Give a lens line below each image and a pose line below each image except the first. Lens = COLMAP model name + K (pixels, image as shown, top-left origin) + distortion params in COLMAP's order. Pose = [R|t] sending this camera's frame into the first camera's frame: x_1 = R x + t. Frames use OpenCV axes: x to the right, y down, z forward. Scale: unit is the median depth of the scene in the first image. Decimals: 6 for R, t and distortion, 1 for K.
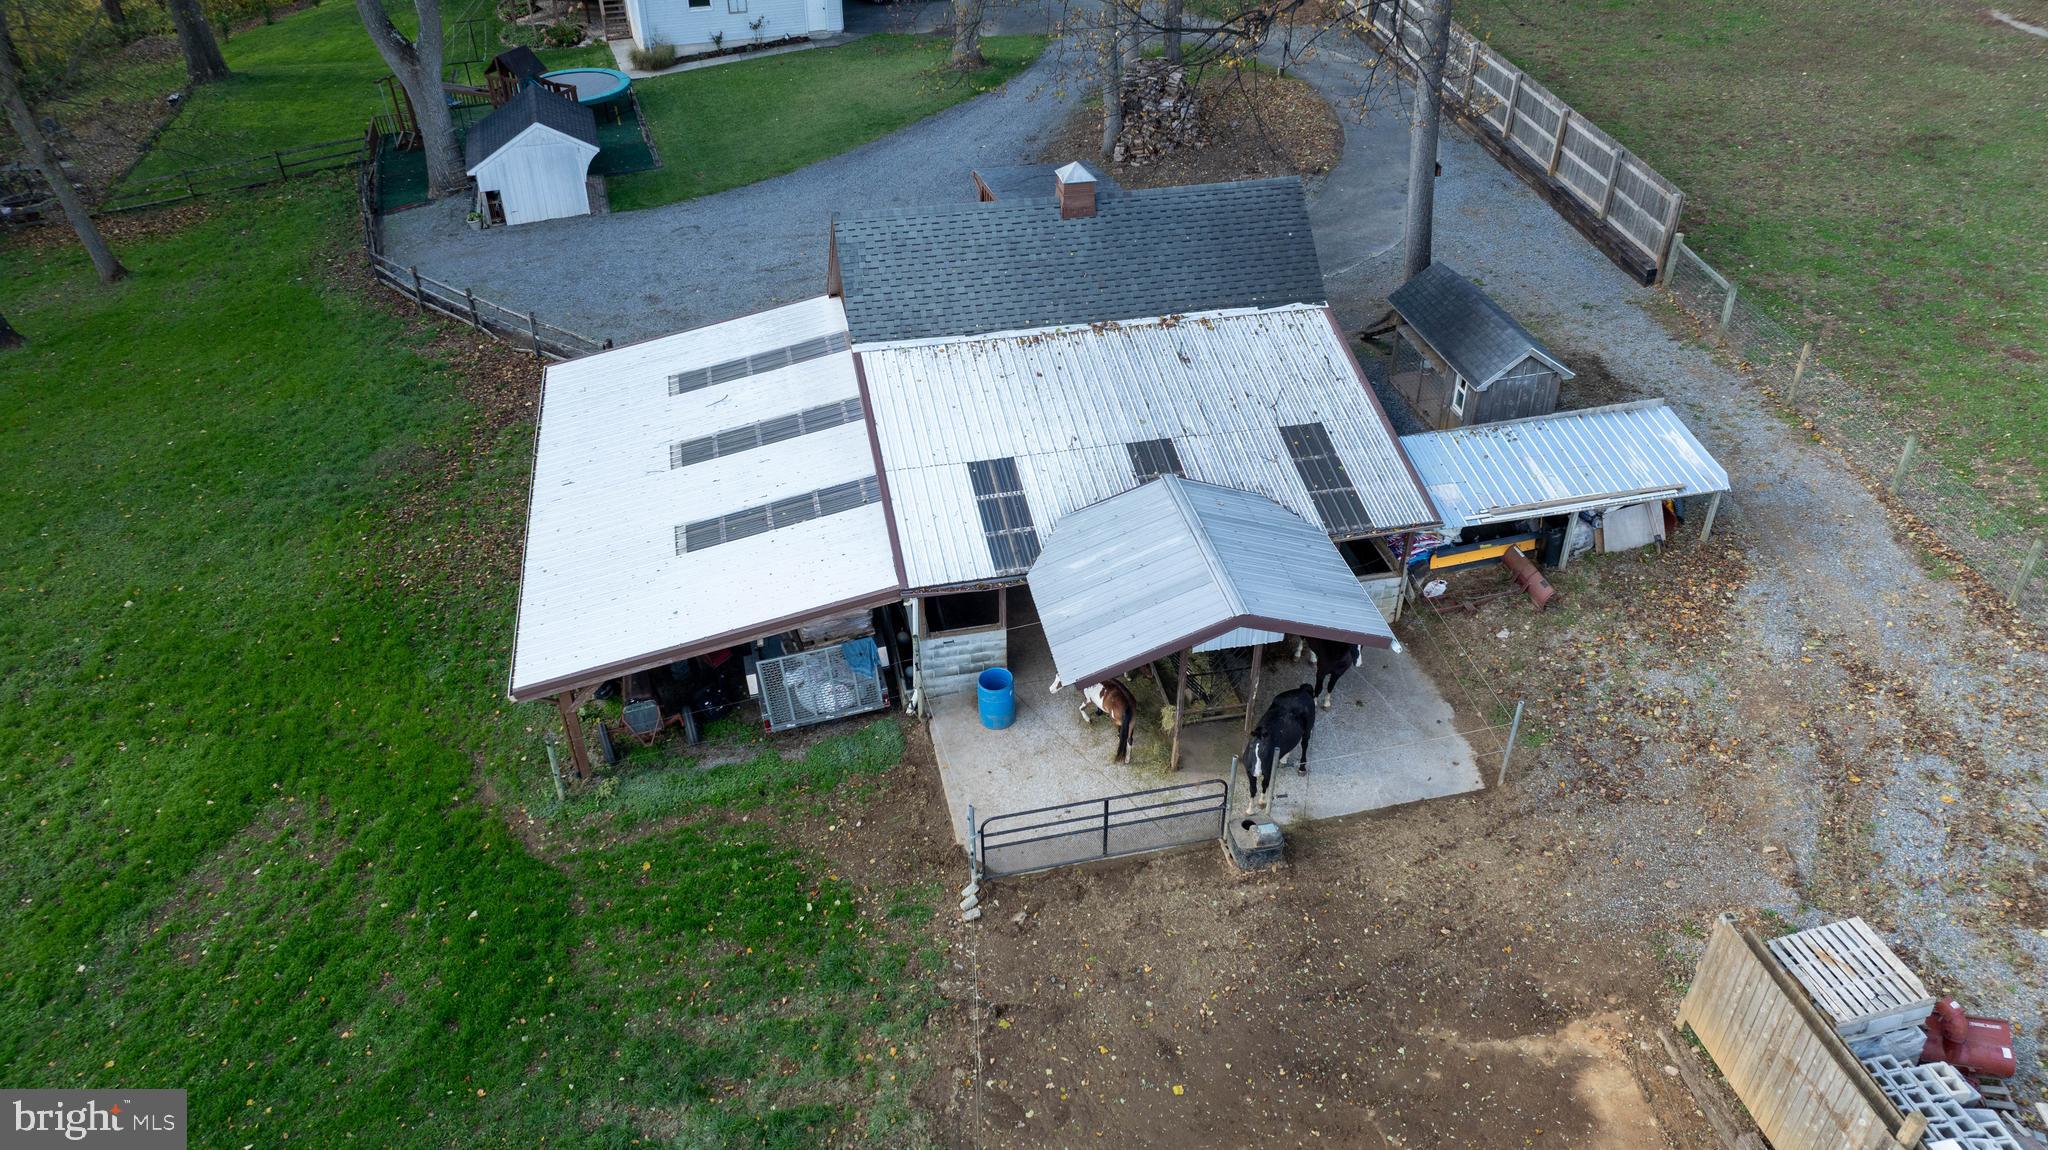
lens RADIAL K [[1443.7, 0, 1027.2], [0, 1443.7, 569.1], [0, 0, 1]] dist [-0.036375, 0.030251]
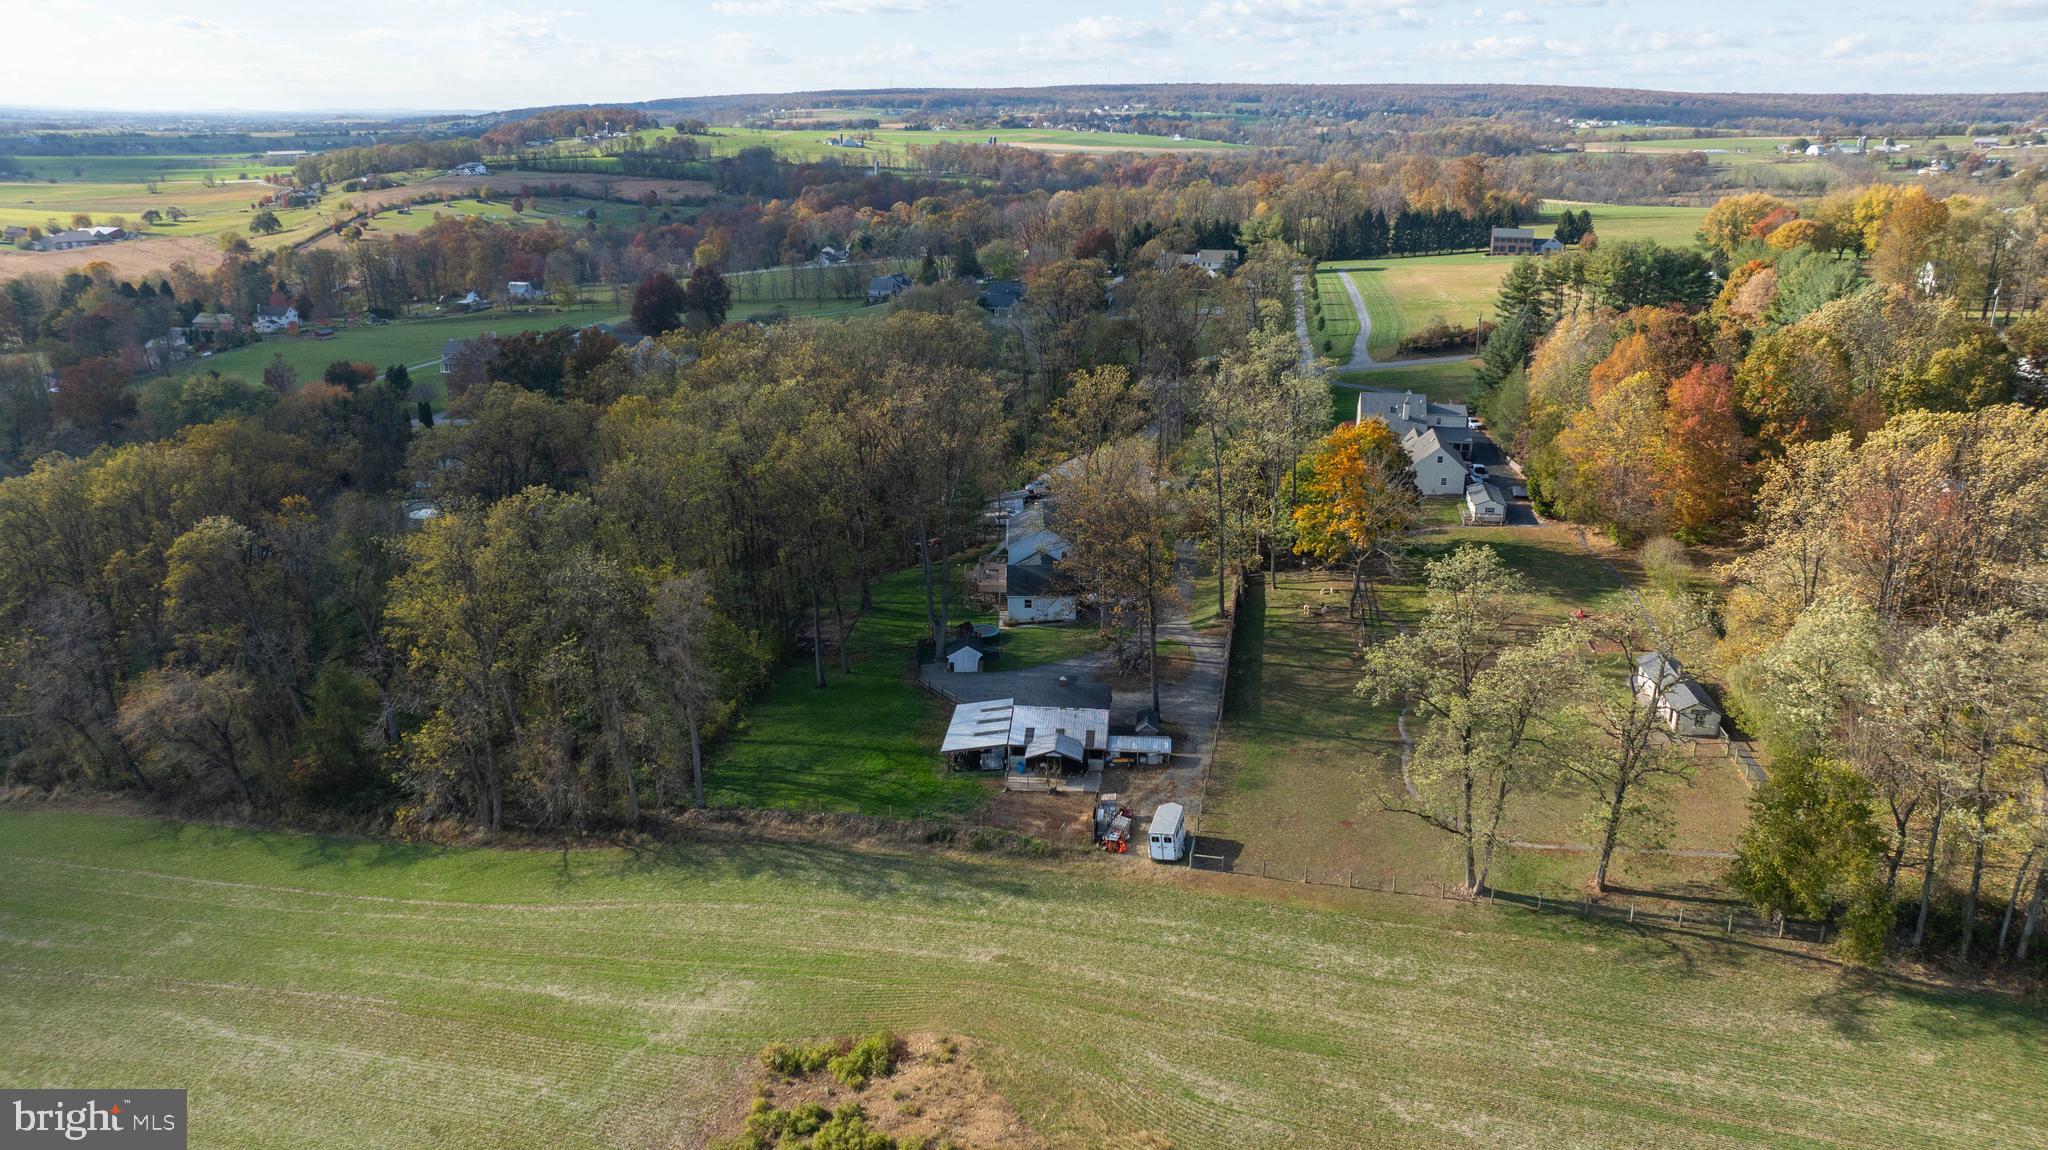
lens RADIAL K [[1443.7, 0, 1027.2], [0, 1443.7, 569.1], [0, 0, 1]] dist [-0.036375, 0.030251]
pose [[0.953384, 0.095461, -0.286262, 1.335150], [-0.179686, 0.941716, -0.284400, 0.831752], [0.242428, 0.322580, 0.914970, -3.808598]]
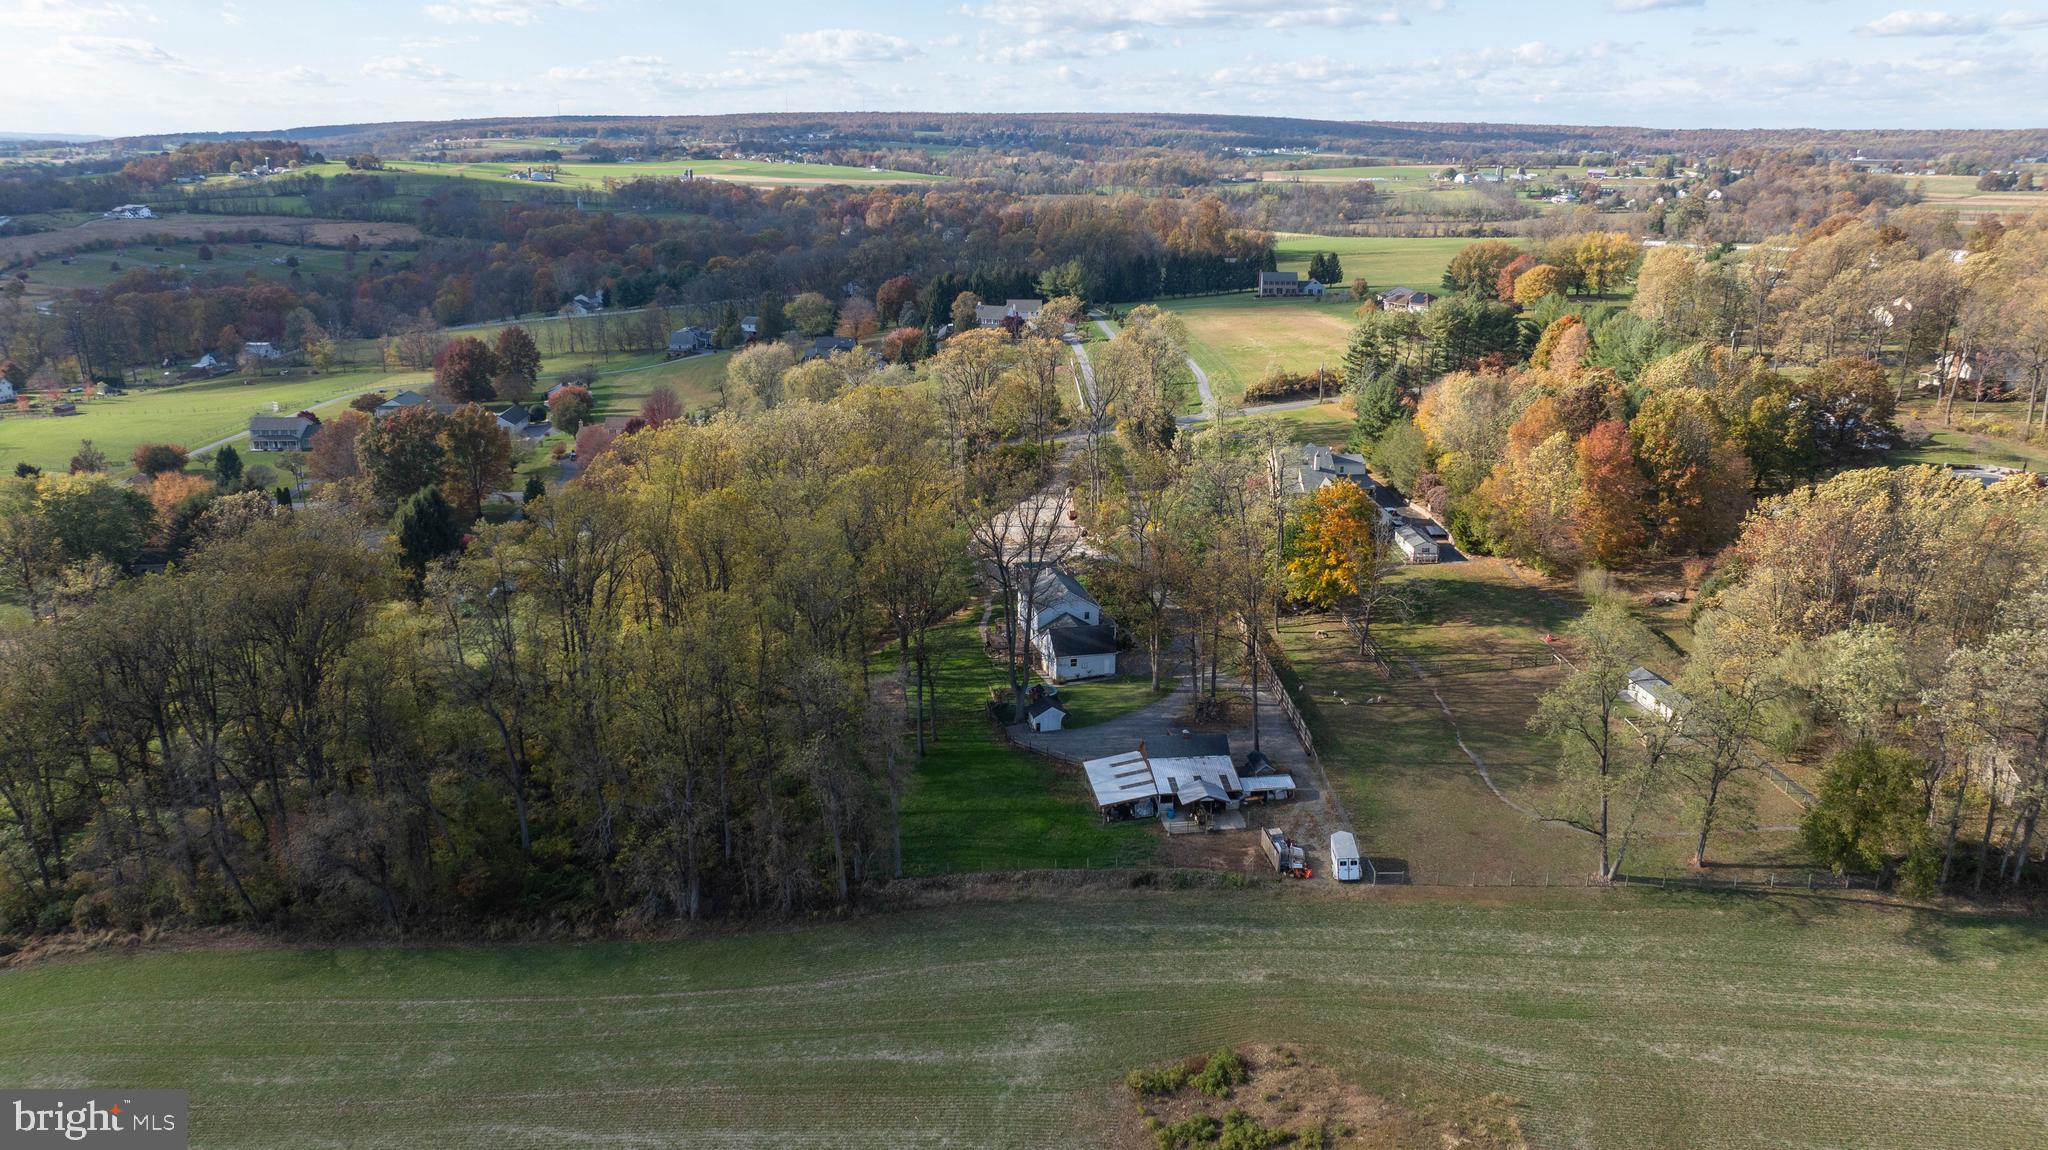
lens RADIAL K [[1443.7, 0, 1027.2], [0, 1443.7, 569.1], [0, 0, 1]] dist [-0.036375, 0.030251]
pose [[0.996175, 0.030302, -0.081954, -0.146475], [-0.055402, 0.944343, -0.324263, 1.027939], [0.067567, 0.327563, 0.942410, -4.739055]]
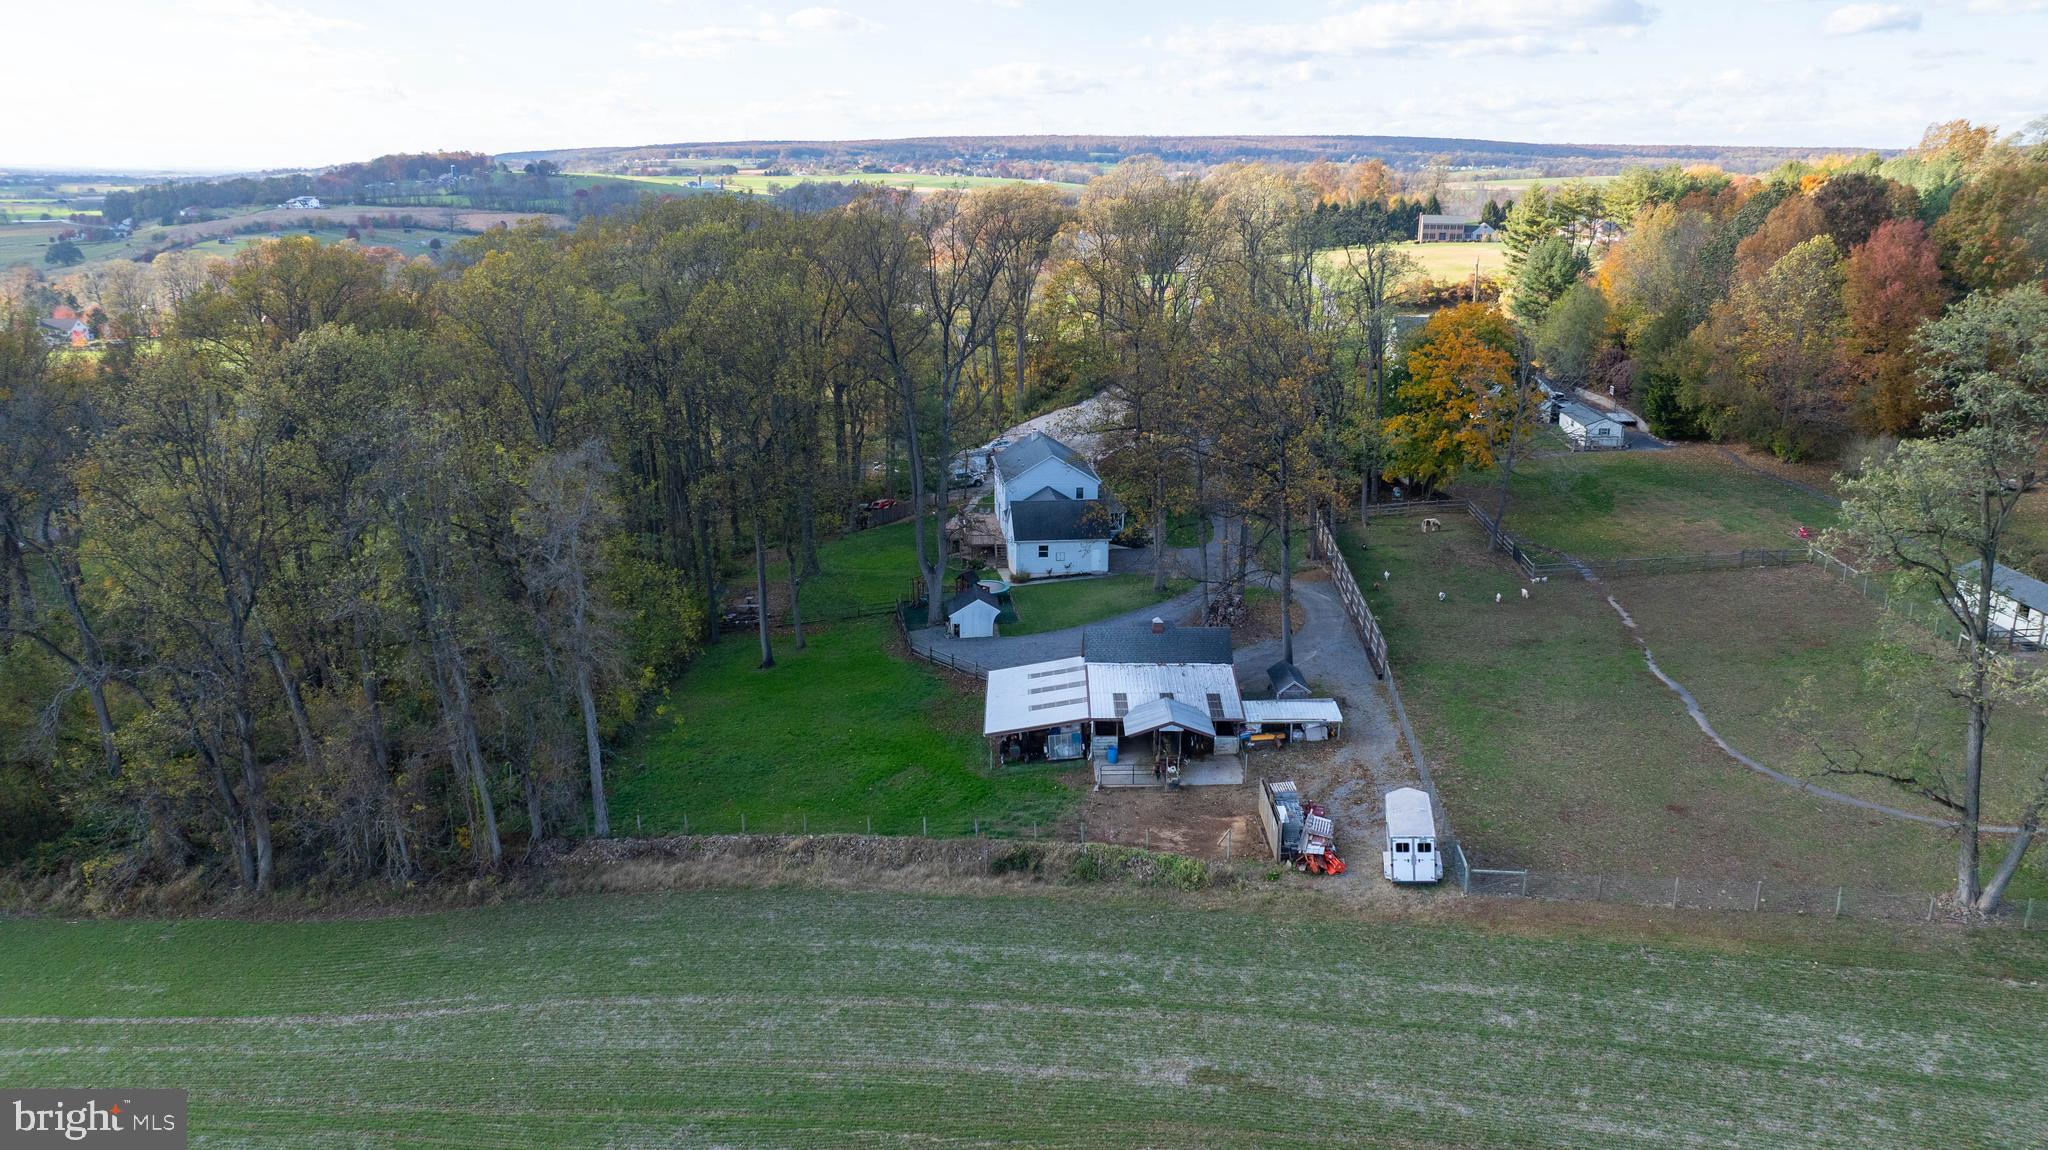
lens RADIAL K [[1443.7, 0, 1027.2], [0, 1443.7, 569.1], [0, 0, 1]] dist [-0.036375, 0.030251]
pose [[0.978038, 0.059361, -0.199793, 0.401671], [-0.124829, 0.934477, -0.333424, 0.770850], [0.166909, 0.351041, 0.921364, -2.183009]]
